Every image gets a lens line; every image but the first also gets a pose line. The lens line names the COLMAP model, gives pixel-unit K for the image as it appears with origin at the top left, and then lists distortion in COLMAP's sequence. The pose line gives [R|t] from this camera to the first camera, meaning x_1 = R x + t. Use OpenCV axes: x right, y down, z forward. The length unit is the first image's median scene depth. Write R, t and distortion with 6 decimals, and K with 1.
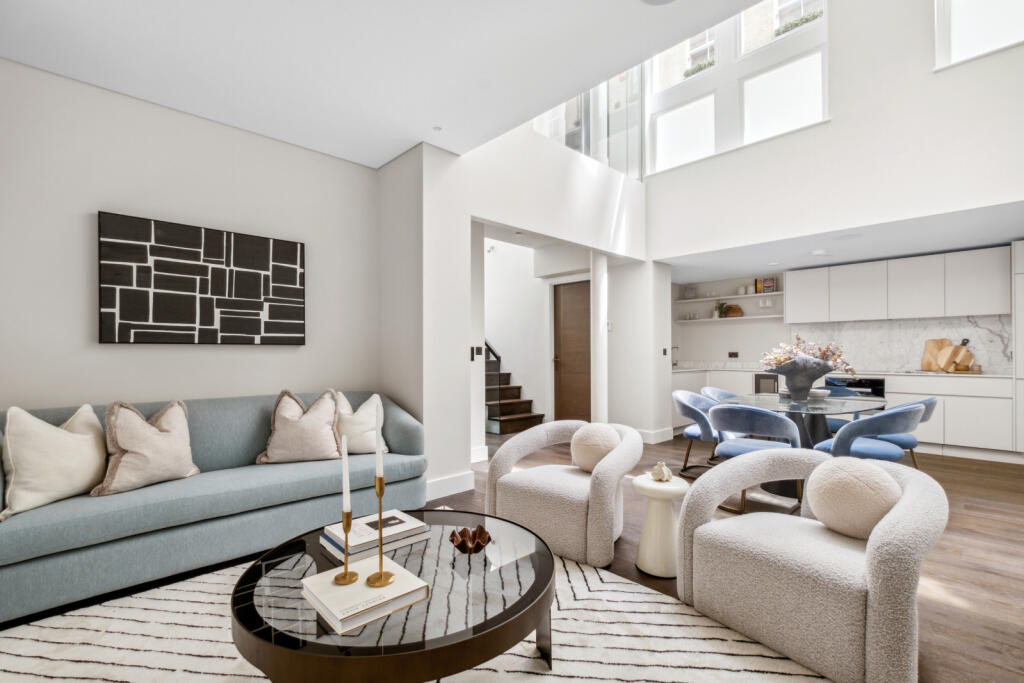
lens RADIAL K [[453.9, 0, 511.6], [0, 453.9, 352.0], [0, 0, 1]] dist [-0.010754, 0.000262]
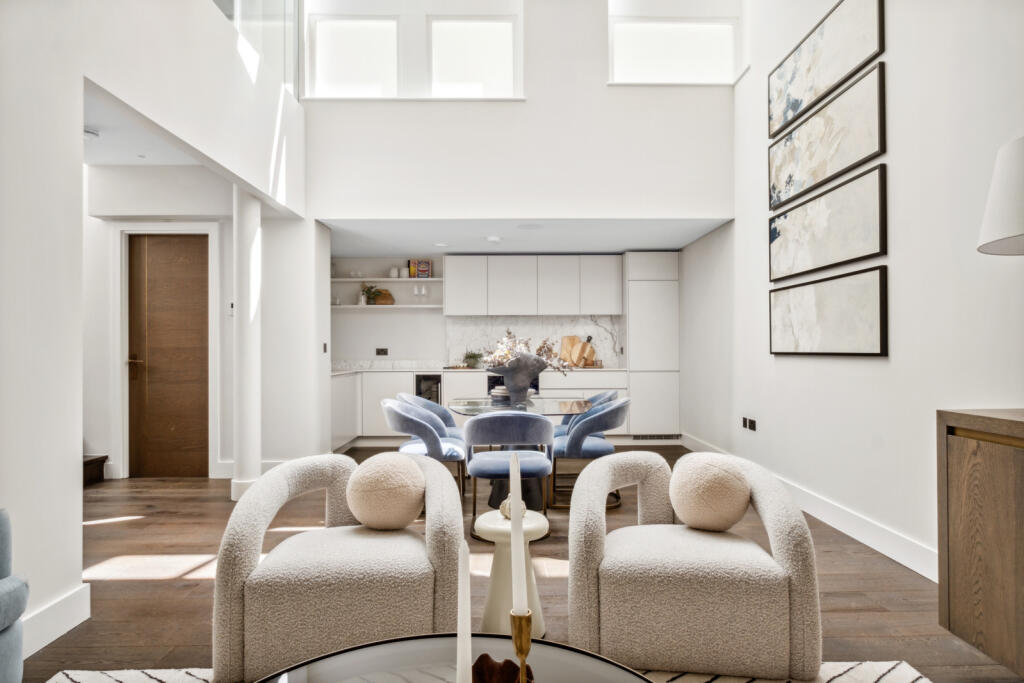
lens RADIAL K [[602.8, 0, 512.0], [0, 602.8, 341.5], [0, 0, 1]] dist [-0.004442, -0.000878]
pose [[0.677889, 0.008348, 0.735117, -0.183448], [0.000780, 0.999927, -0.012075, 0.001499], [-0.735164, 0.008759, 0.677833, 0.144099]]
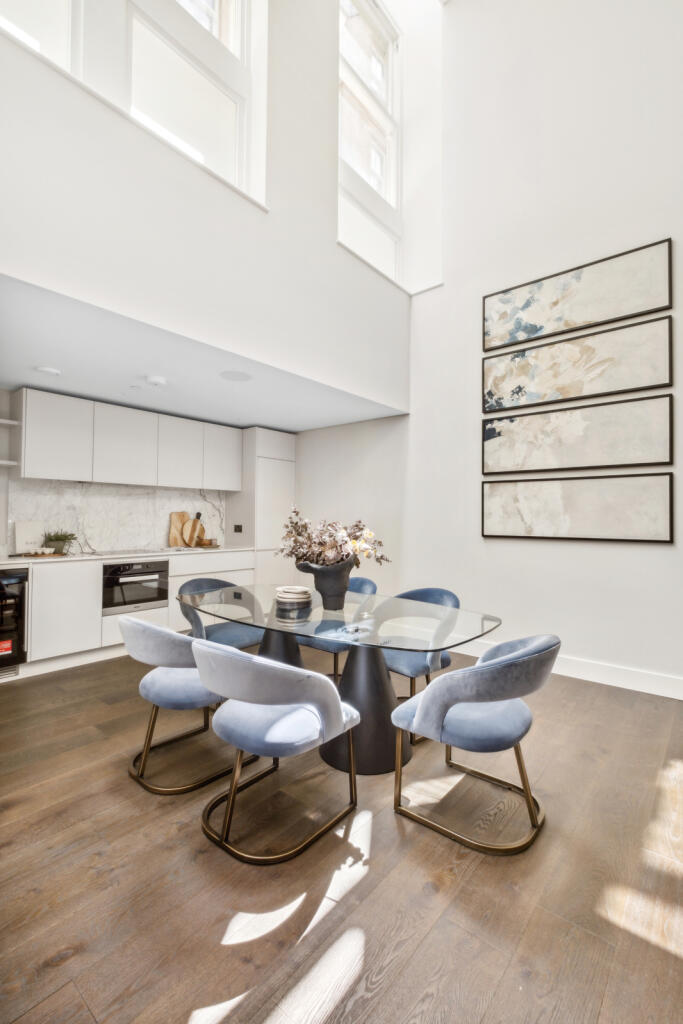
lens RADIAL K [[453.9, 0, 341.5], [0, 453.9, 512.0], [0, 0, 1]] dist [-0.010754, 0.000262]
pose [[-0.116742, 0.015763, 0.993037, -0.017283], [-0.010686, 0.999796, -0.017126, -0.016099], [-0.993105, -0.012611, -0.116549, 0.778918]]
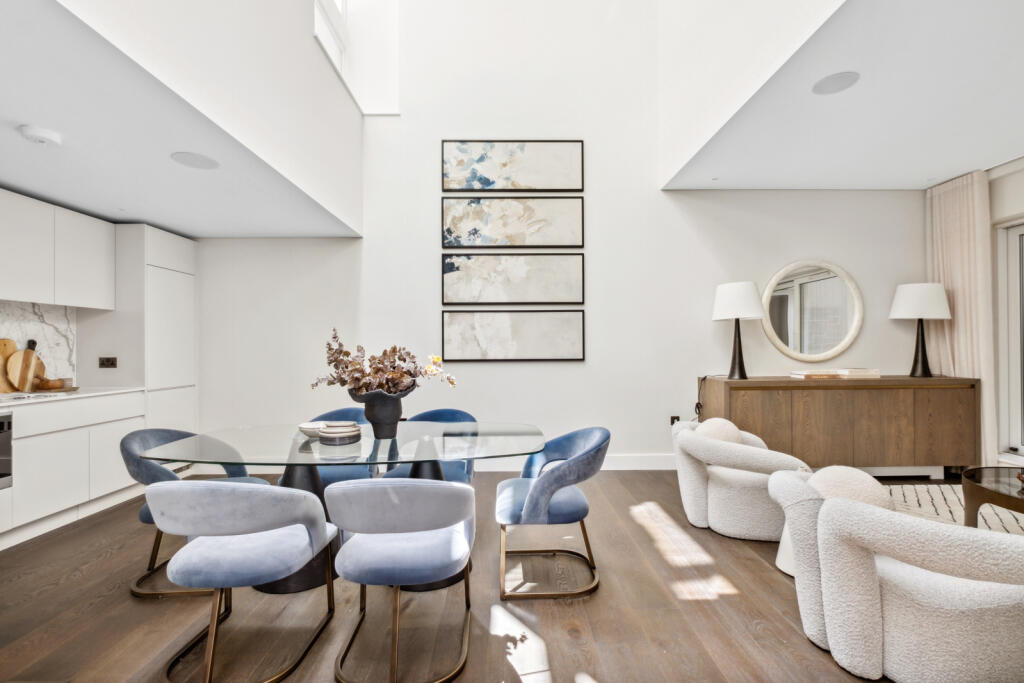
lens RADIAL K [[464.1, 0, 512.0], [0, 464.1, 341.5], [0, 0, 1]] dist [0.001246, 0.000024]
pose [[-0.735398, 0.013724, 0.677496, 0.041714], [0.004936, 0.999877, -0.014897, -0.012912], [-0.677617, -0.007611, -0.735375, 0.992043]]
